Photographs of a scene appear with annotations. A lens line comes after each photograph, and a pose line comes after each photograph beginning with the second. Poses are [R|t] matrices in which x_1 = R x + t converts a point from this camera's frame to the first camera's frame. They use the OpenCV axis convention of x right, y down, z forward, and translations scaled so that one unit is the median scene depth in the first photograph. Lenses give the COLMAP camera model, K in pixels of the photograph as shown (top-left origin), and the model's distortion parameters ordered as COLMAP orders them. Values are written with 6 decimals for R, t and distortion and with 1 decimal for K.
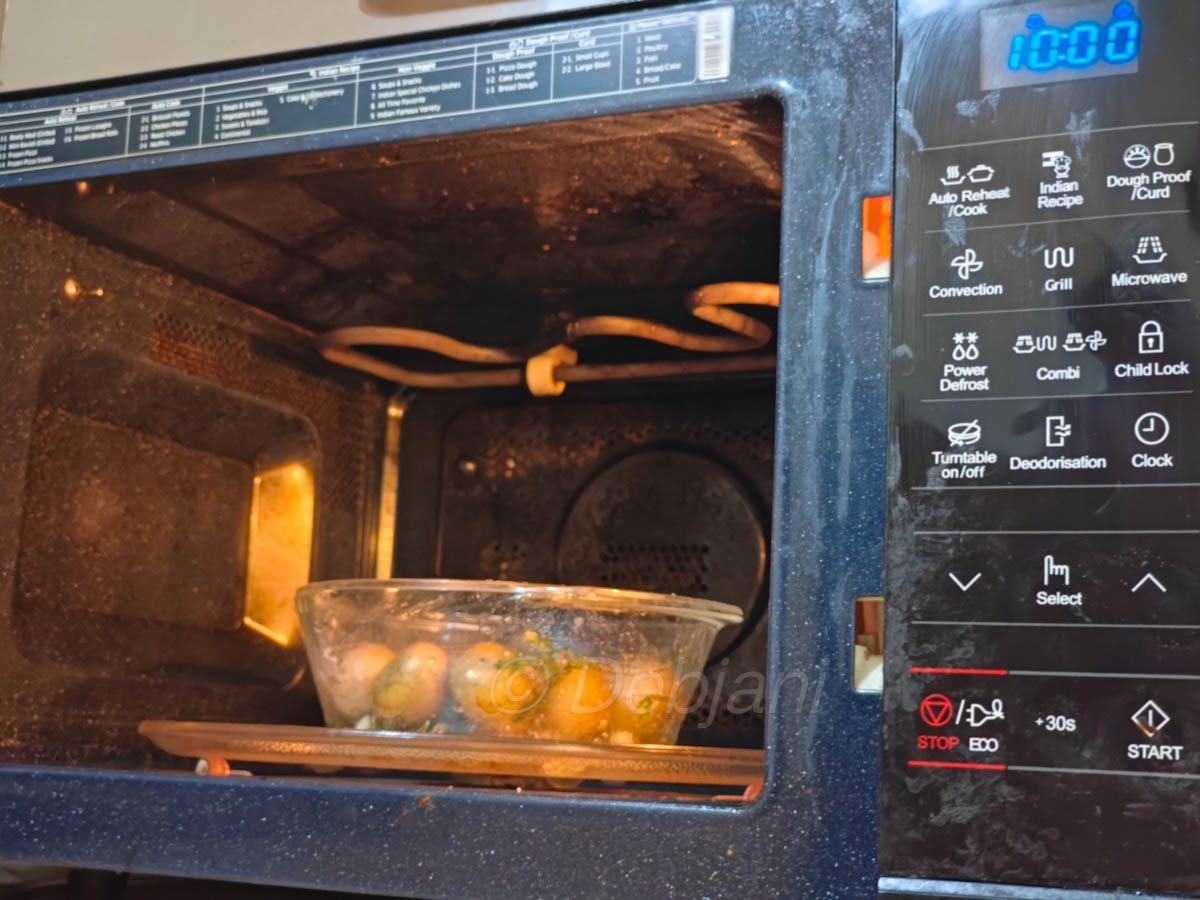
lens RADIAL K [[1797.6, 0, 600.0], [0, 1797.6, 450.0], [0, 0, 1]] dist [0.027556, 0.080993]
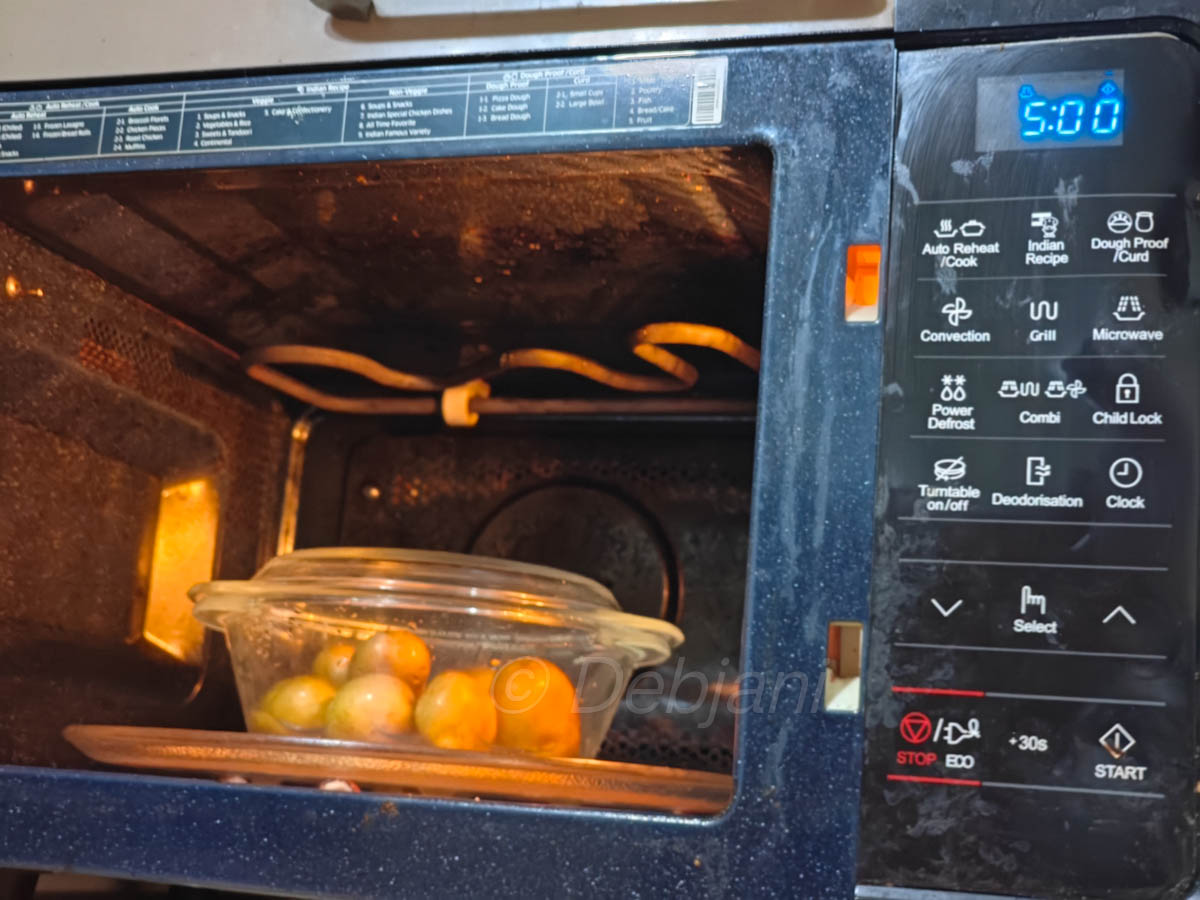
lens RADIAL K [[1797.6, 0, 600.0], [0, 1797.6, 450.0], [0, 0, 1]] dist [0.027556, 0.080993]
pose [[0.990849, 0.056710, 0.122485, -0.124664], [-0.052558, 0.997937, -0.036864, 0.027628], [-0.124323, 0.030089, 0.991786, -0.030035]]
